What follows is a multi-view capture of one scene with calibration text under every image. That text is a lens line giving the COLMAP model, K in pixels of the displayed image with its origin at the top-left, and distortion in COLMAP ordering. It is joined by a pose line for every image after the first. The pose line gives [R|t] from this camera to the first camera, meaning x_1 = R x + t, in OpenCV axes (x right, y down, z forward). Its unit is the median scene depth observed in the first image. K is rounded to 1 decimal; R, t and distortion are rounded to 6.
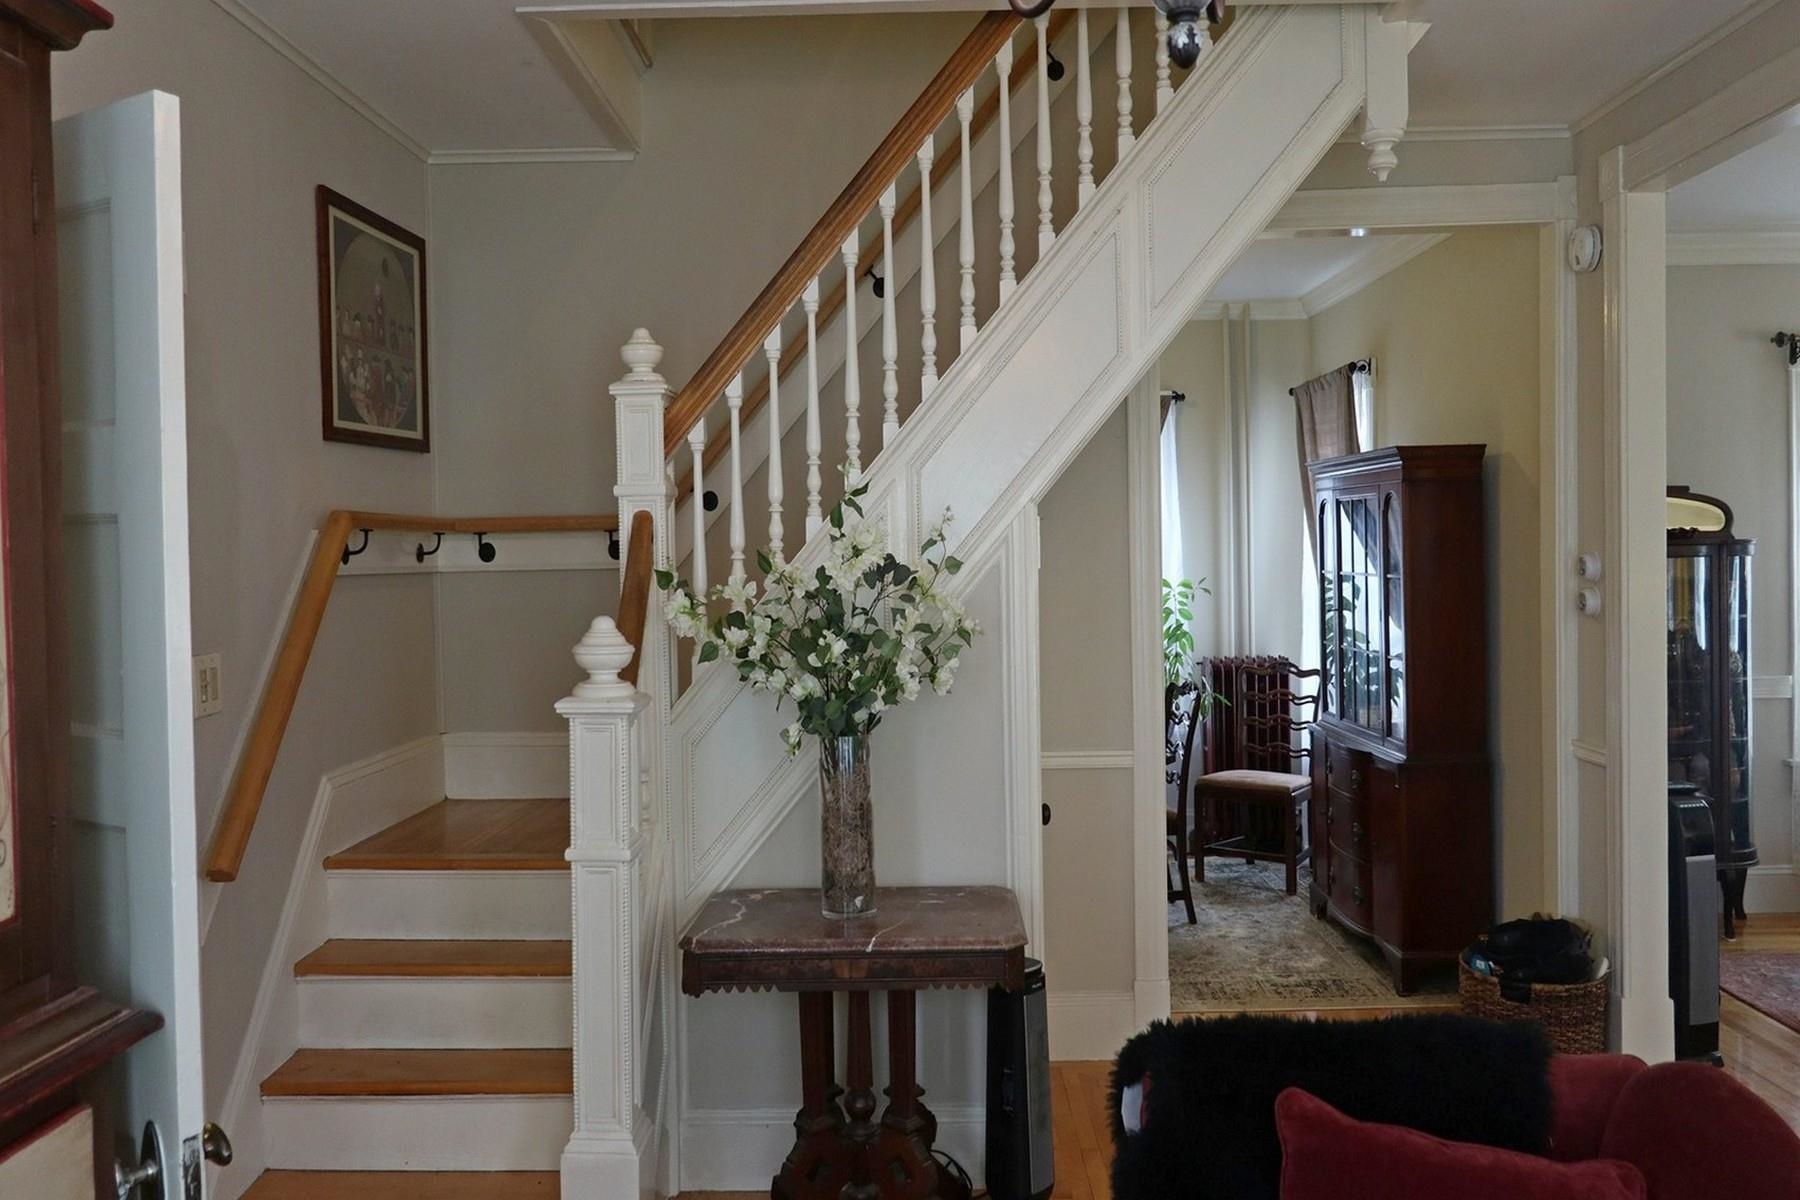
lens RADIAL K [[1315.7, 0, 900.0], [0, 1315.7, 600.0], [0, 0, 1]] dist [-0.006712, -0.006656]
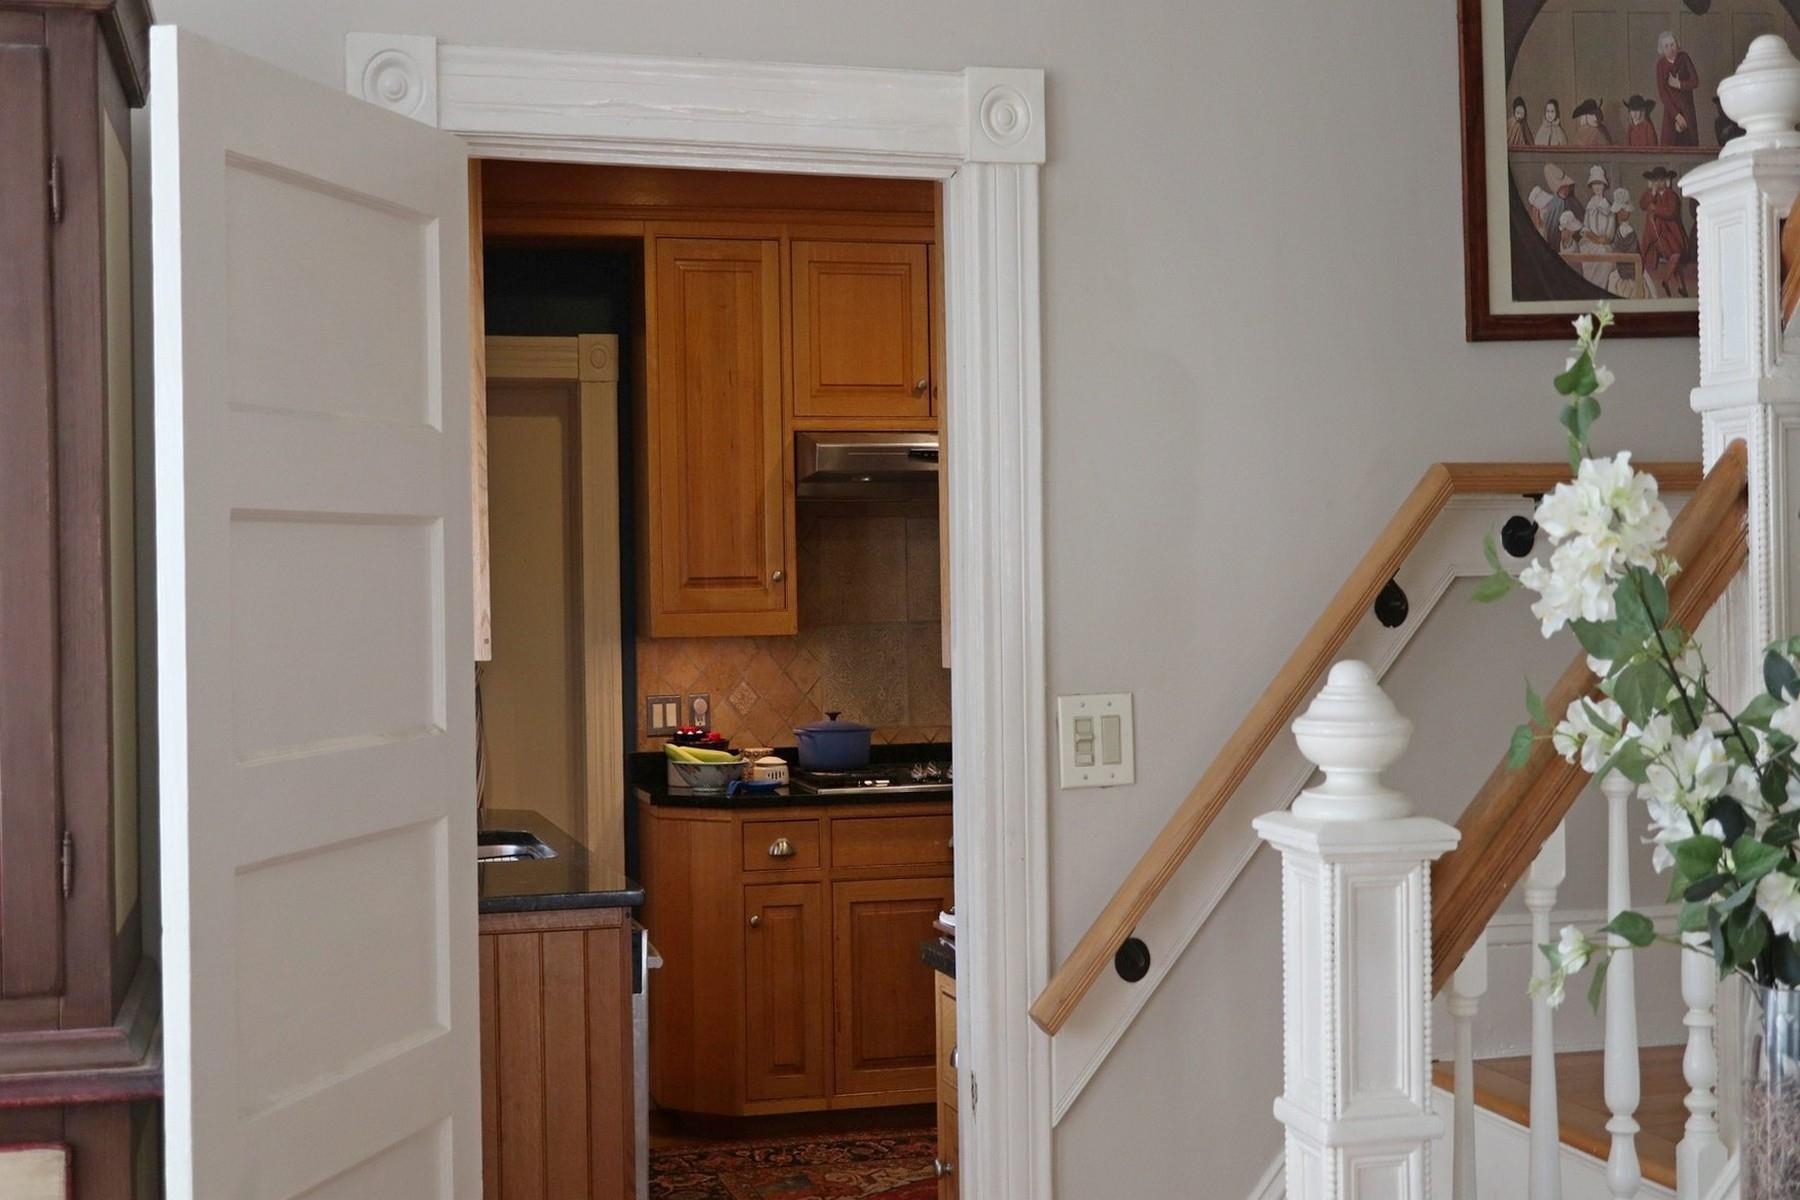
lens RADIAL K [[2398.8, 0, 900.0], [0, 2398.8, 600.0], [0, 0, 1]] dist [-0.003544, 0.059082]
pose [[0.268997, 0.016621, -0.962998, 0.471628], [-0.021384, 0.999708, 0.011282, -0.013717], [0.962904, 0.017558, 0.269274, 0.443536]]
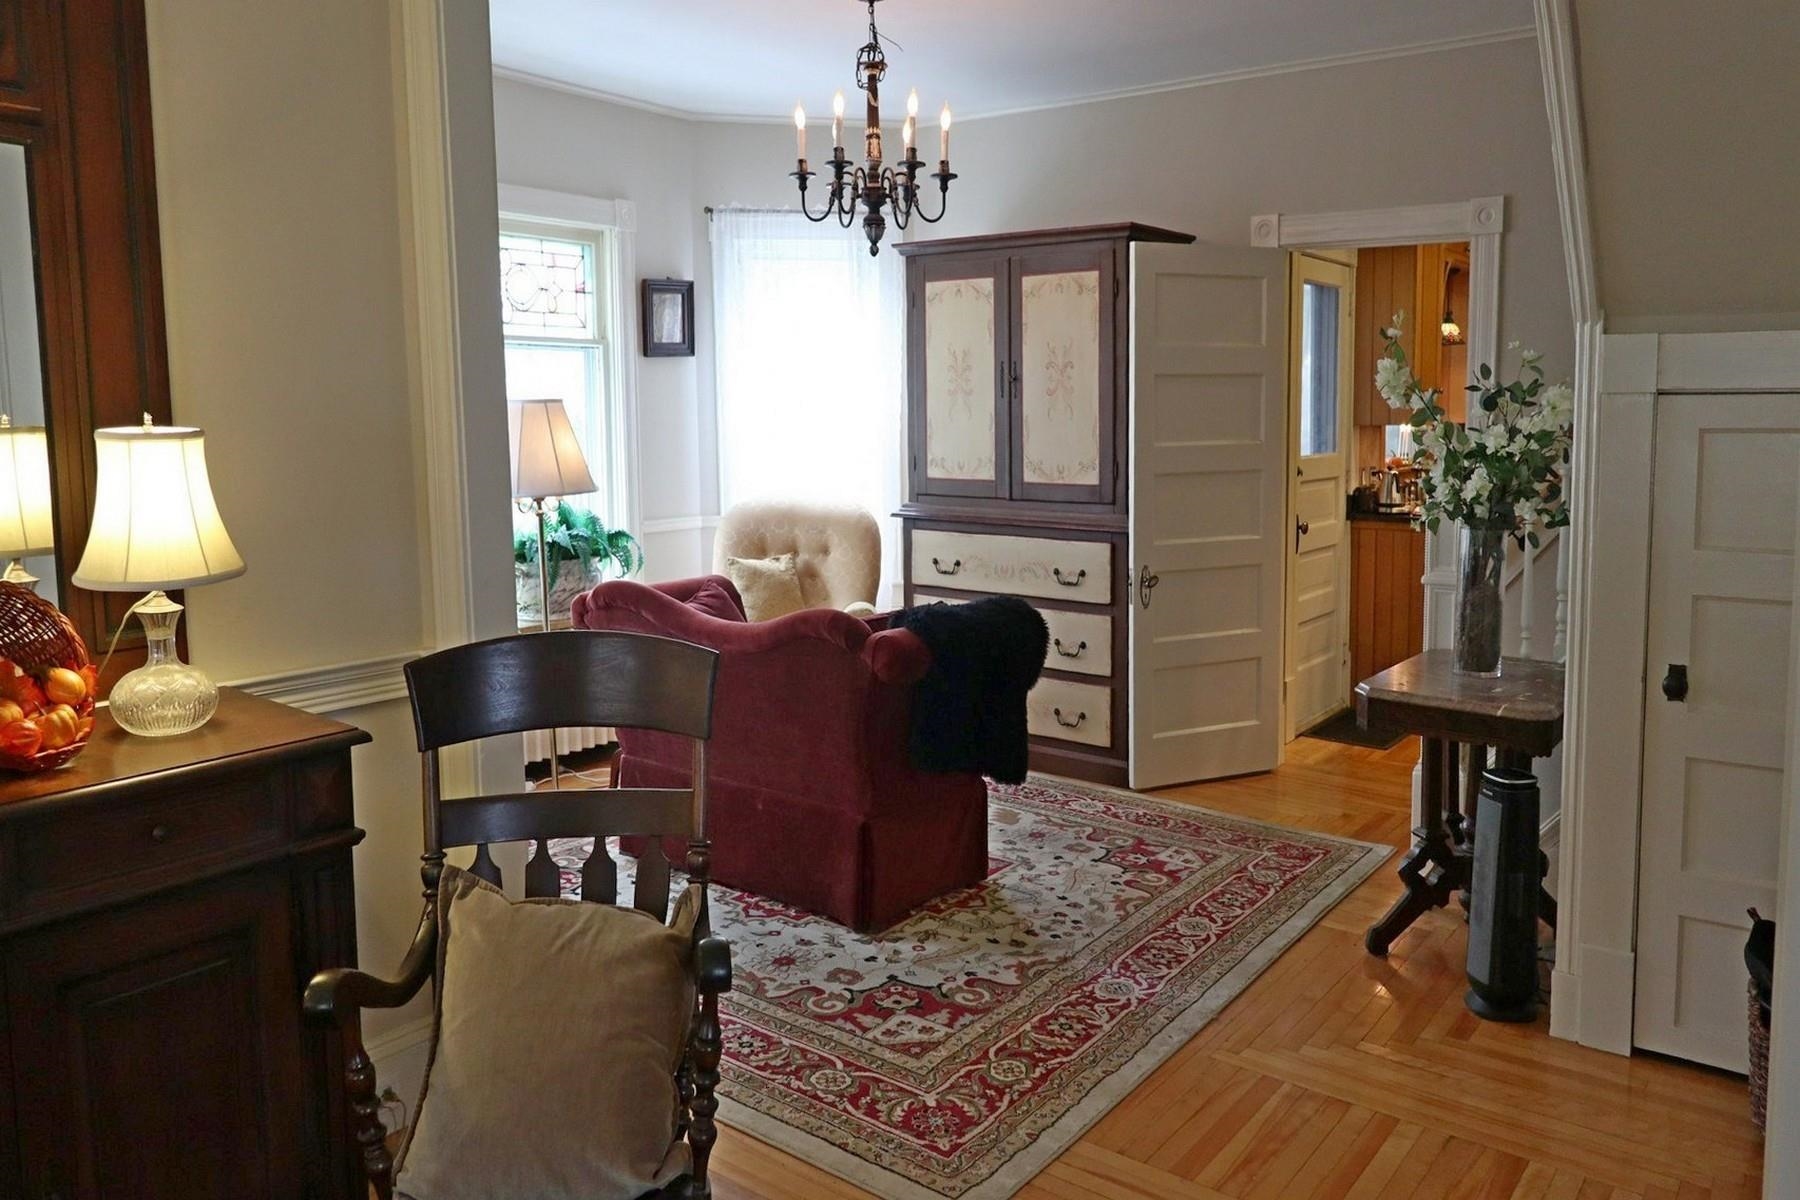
lens RADIAL K [[1315.7, 0, 900.0], [0, 1315.7, 600.0], [0, 0, 1]] dist [-0.006712, -0.006656]
pose [[-0.594990, 0.136388, -0.792077, 1.036189], [-0.011804, 0.983908, 0.178287, -0.038291], [0.803647, 0.115429, -0.583805, 1.066612]]
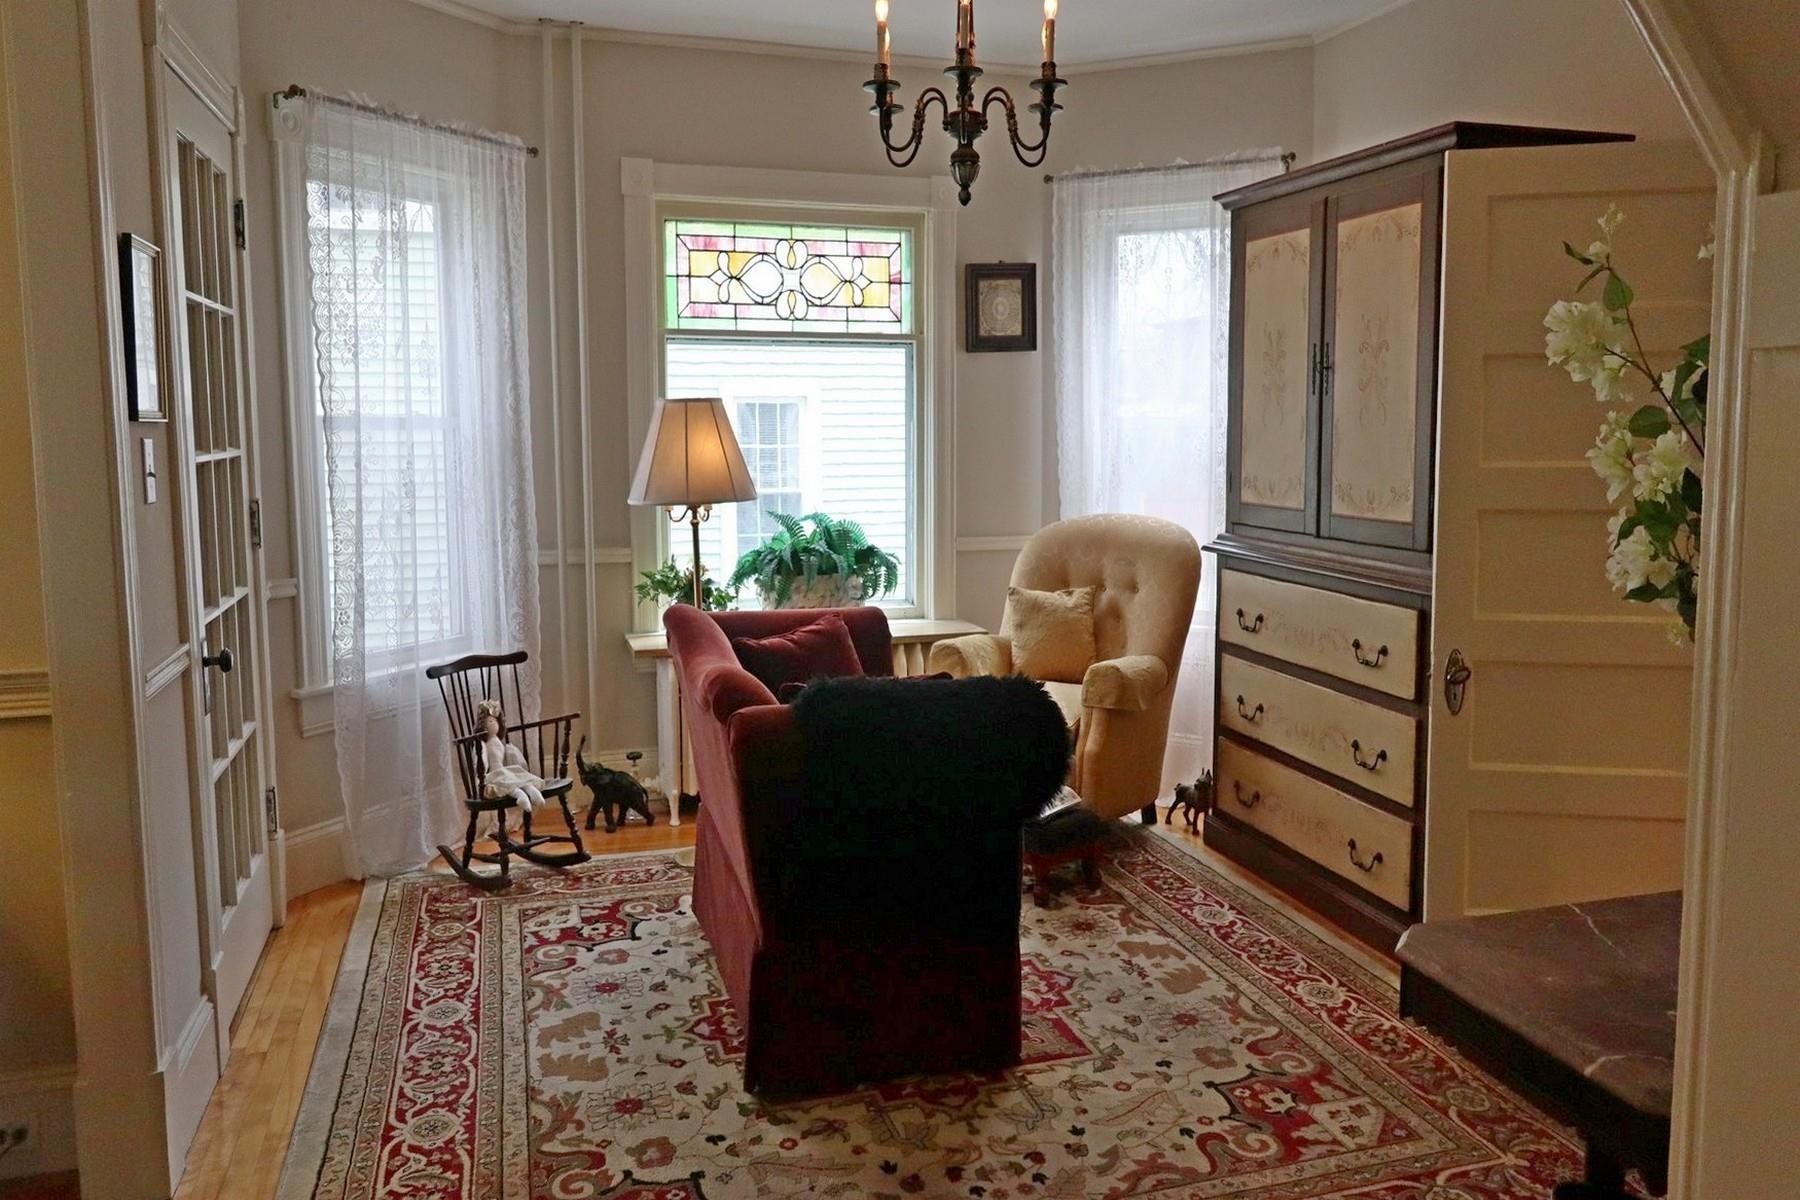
lens RADIAL K [[1280.8, 0, 896.8], [0, 1280.8, 590.6], [0, 0, 1]] dist [-0.006158, -0.004863]
pose [[-0.952118, 0.058862, -0.300010, 0.391014], [0.007884, 0.985692, 0.168371, -0.019874], [0.305628, 0.157944, -0.938960, 1.162578]]
